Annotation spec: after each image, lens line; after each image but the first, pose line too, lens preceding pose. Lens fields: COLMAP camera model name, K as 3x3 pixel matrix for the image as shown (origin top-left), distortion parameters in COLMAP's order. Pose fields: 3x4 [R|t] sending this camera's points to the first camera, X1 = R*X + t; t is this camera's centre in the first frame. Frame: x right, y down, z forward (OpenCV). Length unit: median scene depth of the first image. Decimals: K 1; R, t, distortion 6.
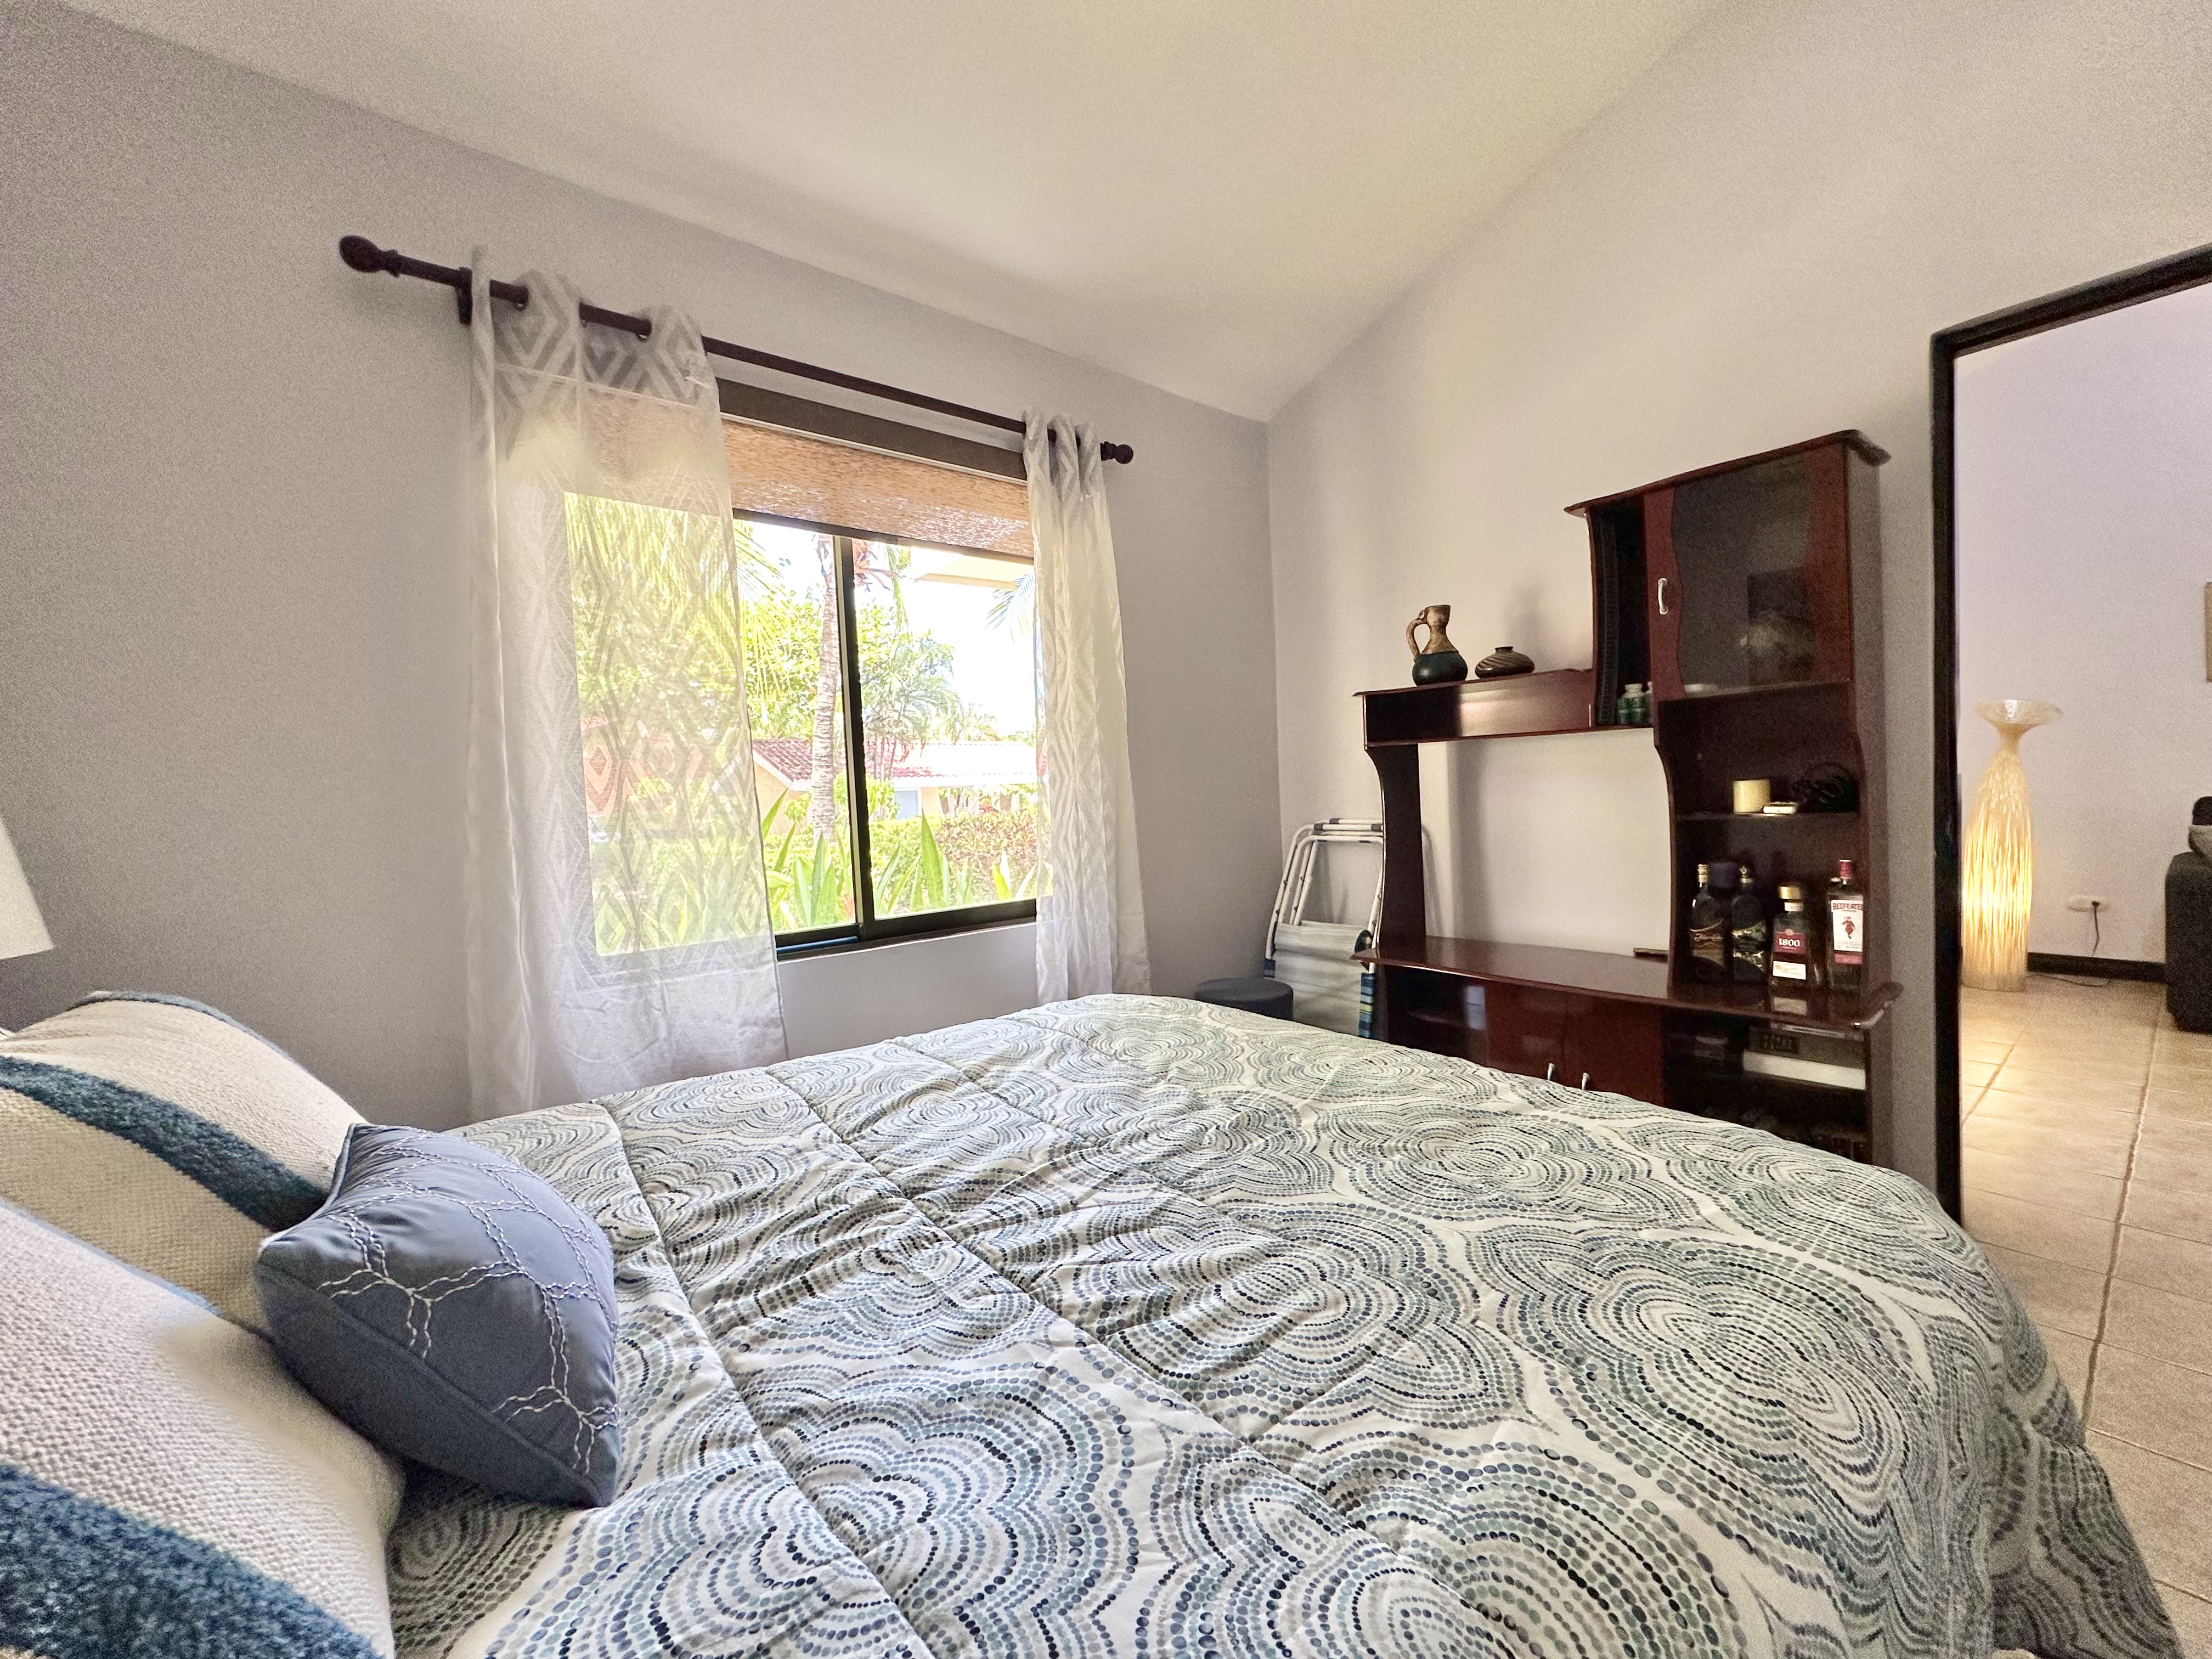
lens RADIAL K [[883.3, 0, 1108.1], [0, 883.3, 832.1], [0, 0, 1]] dist [-0.001422, -0.000134]
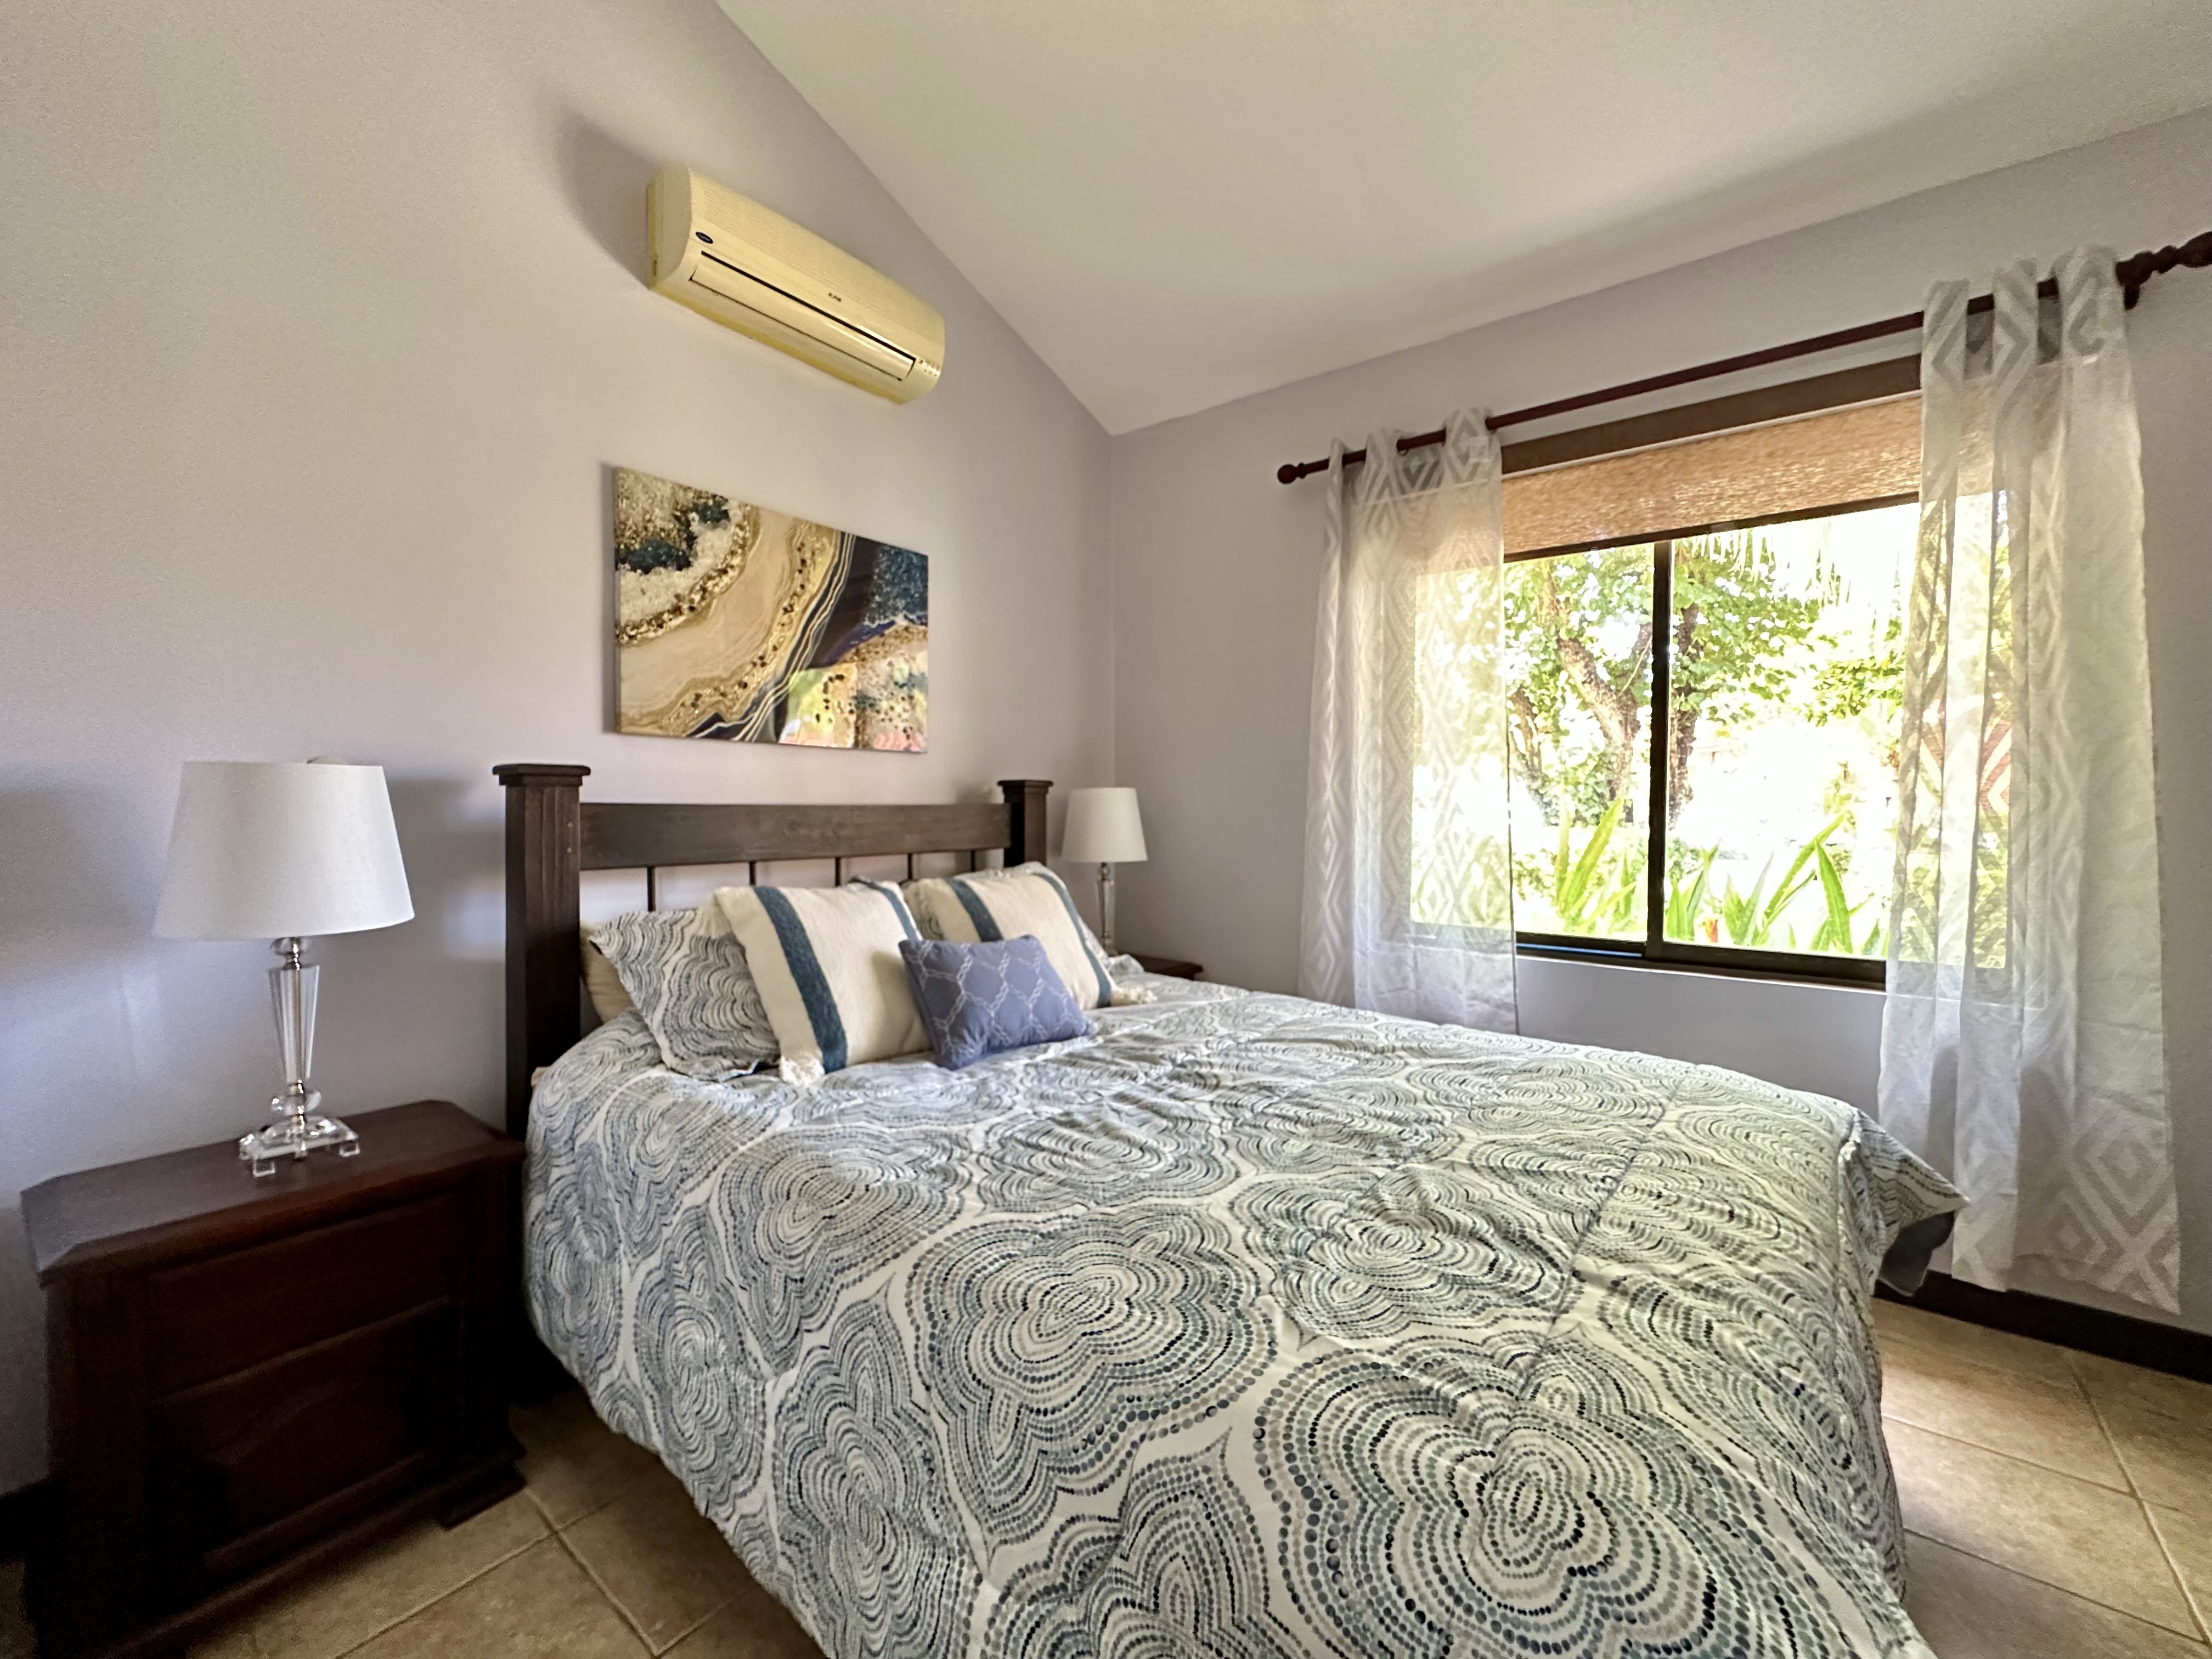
lens RADIAL K [[902.5, 0, 1106.0], [0, 902.5, 829.5], [0, 0, 1]] dist [-0.000854, -0.000198]
pose [[0.228909, 0.073114, -0.970698, 1.137458], [-0.062131, 0.996240, 0.060386, -0.089645], [0.971463, 0.046487, 0.232591, 0.423580]]
